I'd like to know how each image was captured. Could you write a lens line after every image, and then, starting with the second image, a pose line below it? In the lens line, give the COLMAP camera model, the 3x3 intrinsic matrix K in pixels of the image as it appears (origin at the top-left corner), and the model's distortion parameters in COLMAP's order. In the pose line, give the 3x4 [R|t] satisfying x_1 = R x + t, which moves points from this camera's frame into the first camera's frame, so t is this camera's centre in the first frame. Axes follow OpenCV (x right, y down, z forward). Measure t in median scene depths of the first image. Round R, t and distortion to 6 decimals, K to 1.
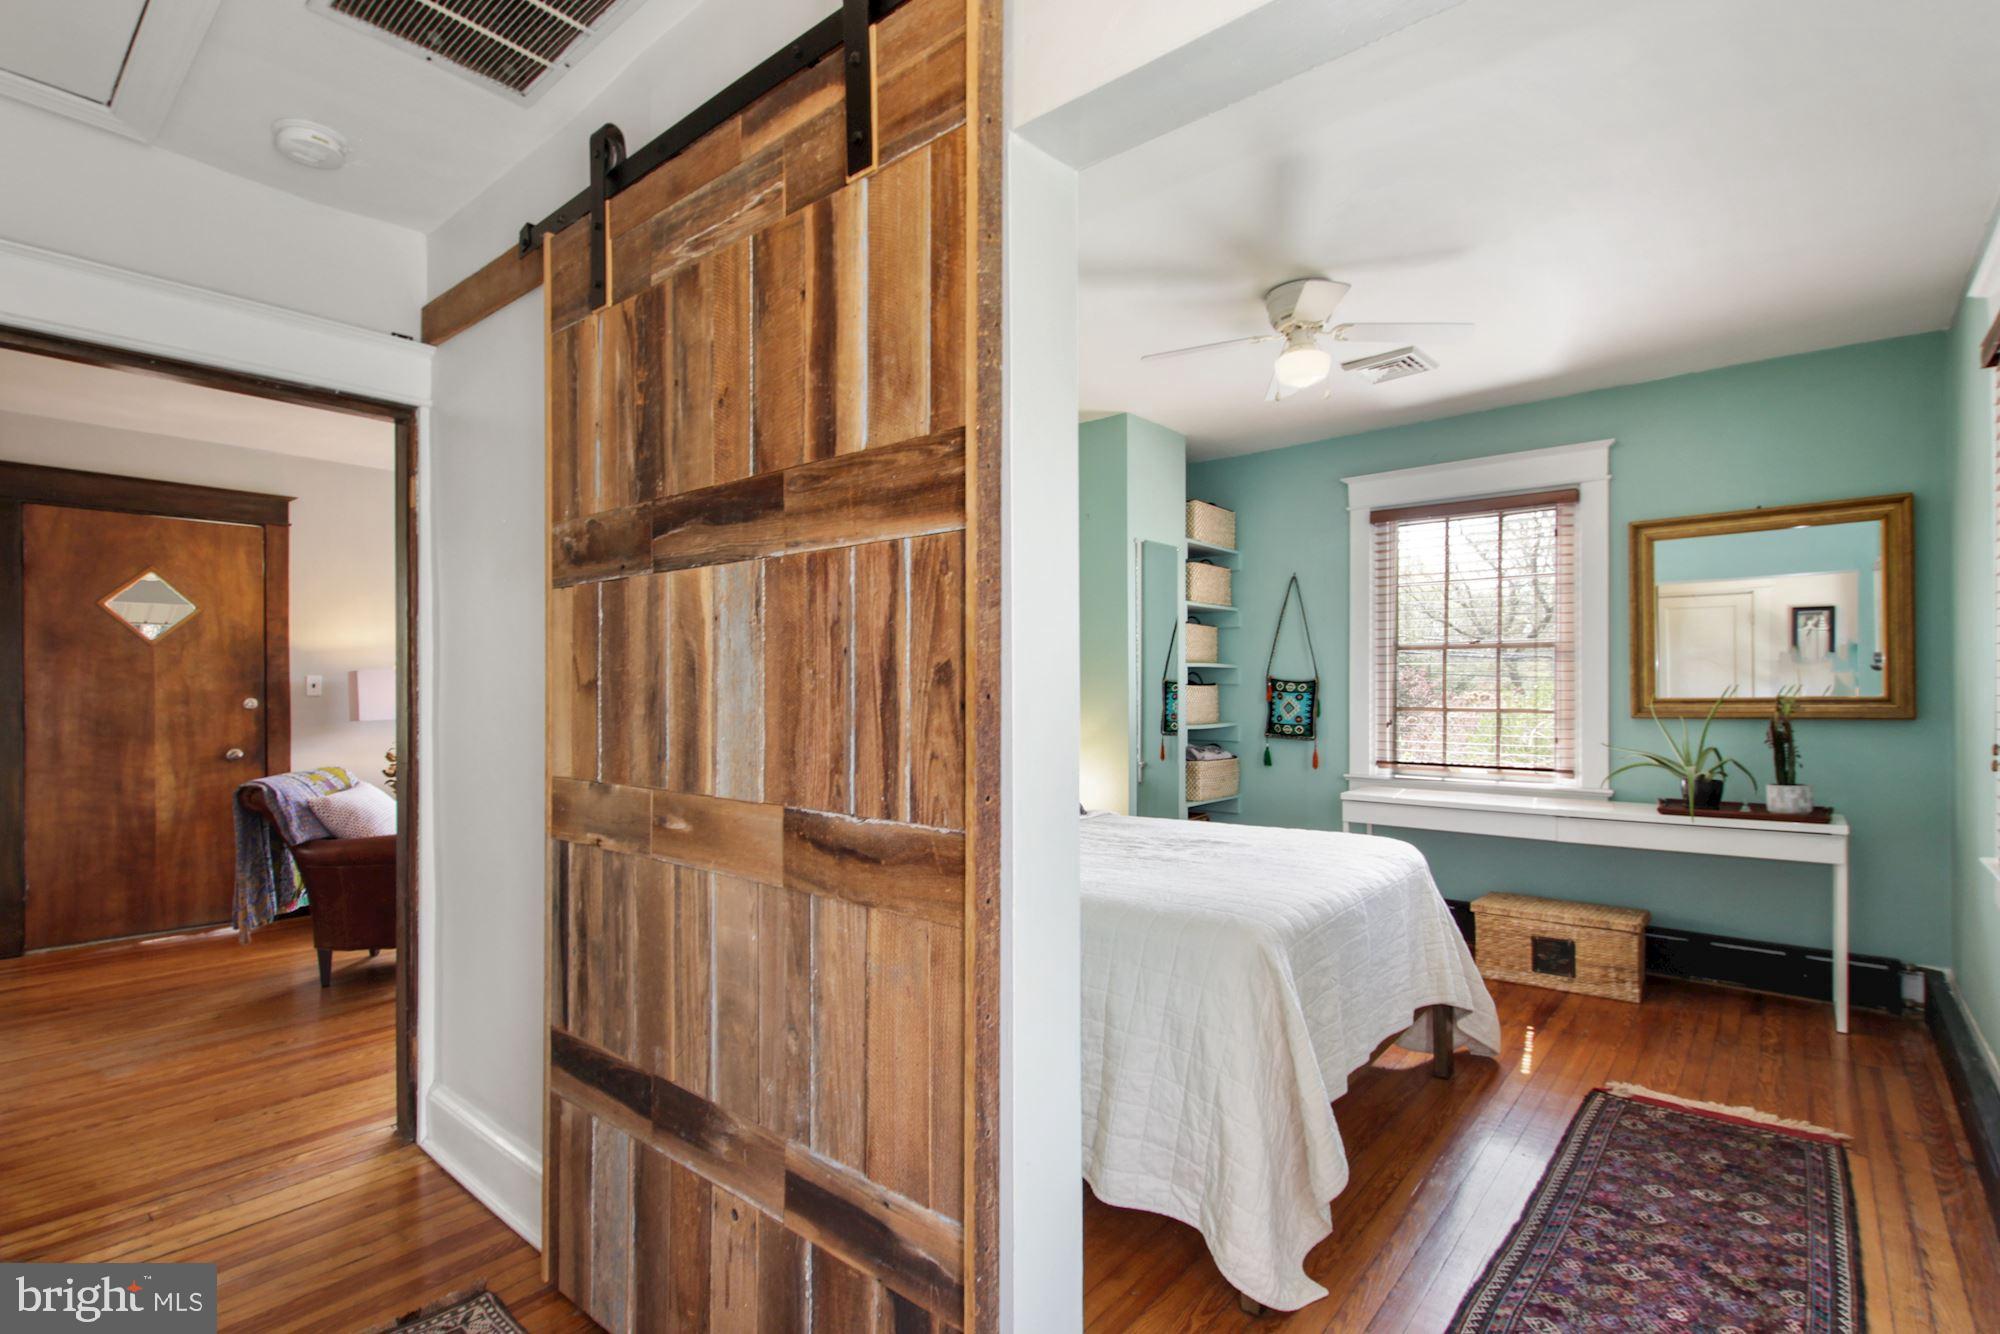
lens RADIAL K [[944.5, 0, 1001.8], [0, 944.5, 681.9], [0, 0, 1]] dist [0.001431, -0.003742]
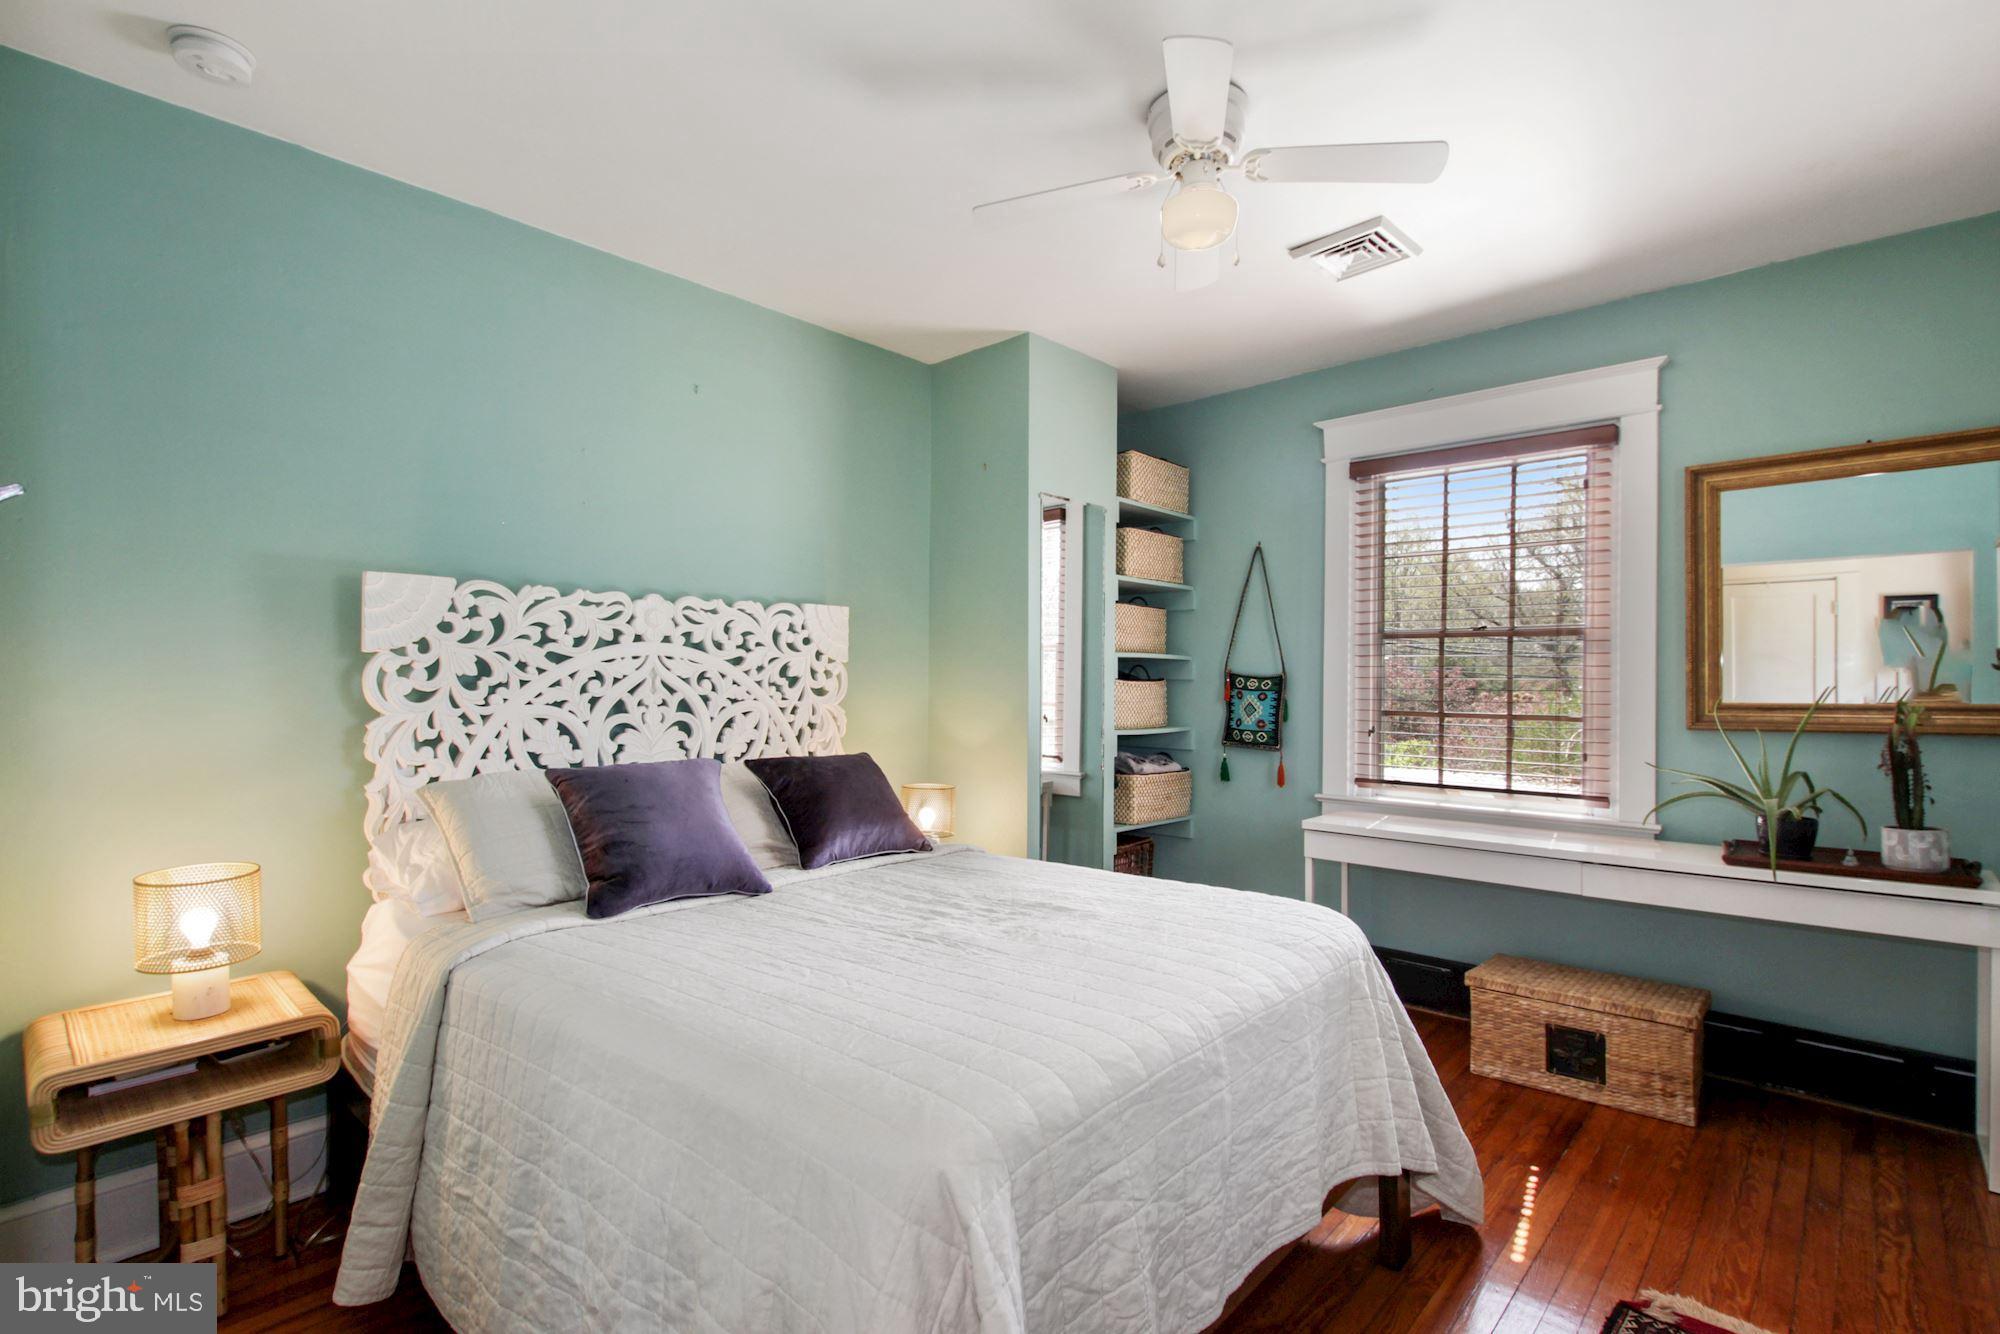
lens RADIAL K [[944.5, 0, 1001.1], [0, 944.5, 674.6], [0, 0, 1]] dist [0.001431, -0.003742]
pose [[0.999030, 0.009344, -0.043033, 0.165867], [-0.009462, 0.999952, -0.002531, 0.002208], [0.043008, 0.002936, 0.999070, 0.244657]]
